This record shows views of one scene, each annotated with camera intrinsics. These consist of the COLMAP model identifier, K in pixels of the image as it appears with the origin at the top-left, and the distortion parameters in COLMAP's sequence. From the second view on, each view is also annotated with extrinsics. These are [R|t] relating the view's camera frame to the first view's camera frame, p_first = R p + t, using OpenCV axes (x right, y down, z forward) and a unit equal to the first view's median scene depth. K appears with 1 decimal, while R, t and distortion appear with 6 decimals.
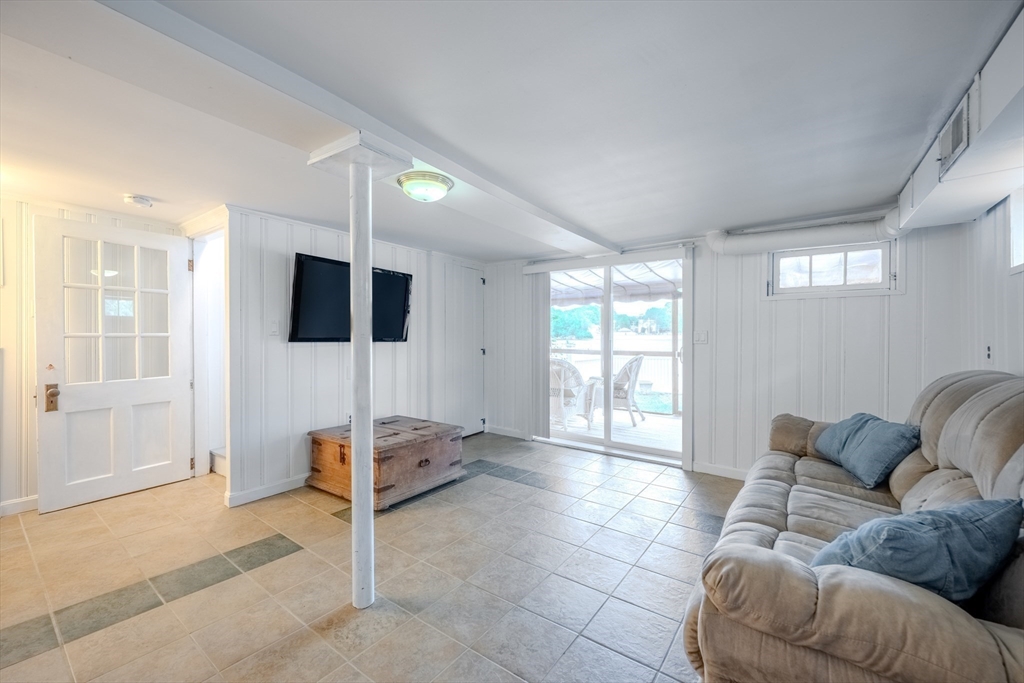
lens RADIAL K [[413.8, 0, 509.7], [0, 413.8, 340.2], [0, 0, 1]] dist [0.002675, 0.000265]
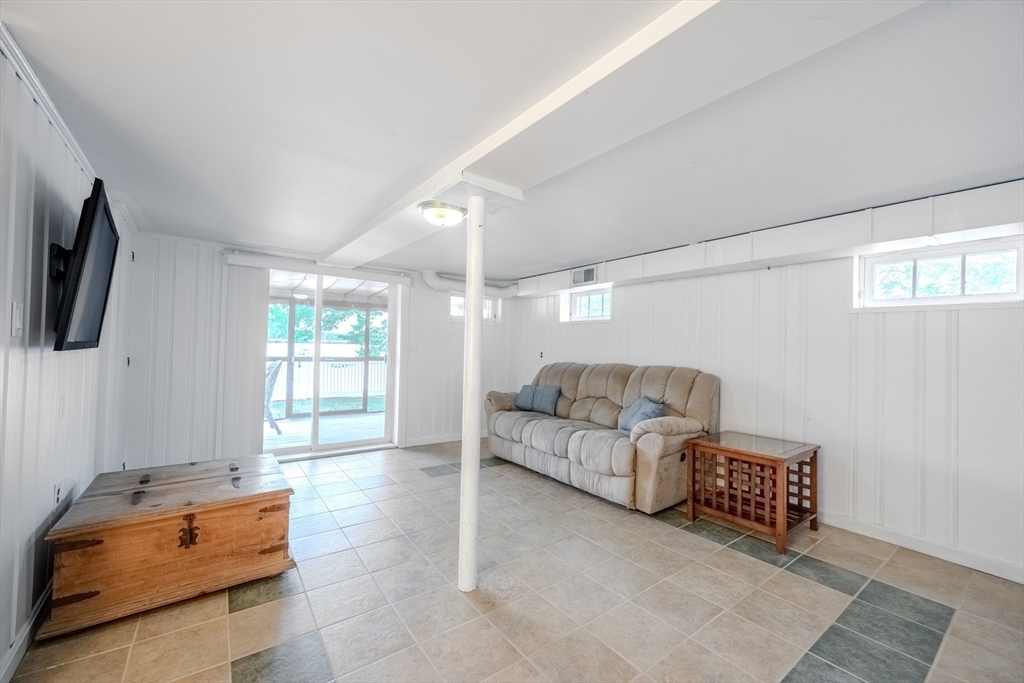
lens RADIAL K [[413.8, 0, 511.6], [0, 413.8, 342.1], [0, 0, 1]] dist [0.002675, 0.000265]
pose [[0.284588, 0.015837, 0.958519, -0.845995], [-0.015497, 0.999809, -0.011918, -0.008338], [-0.958525, -0.011462, 0.284779, 0.348978]]
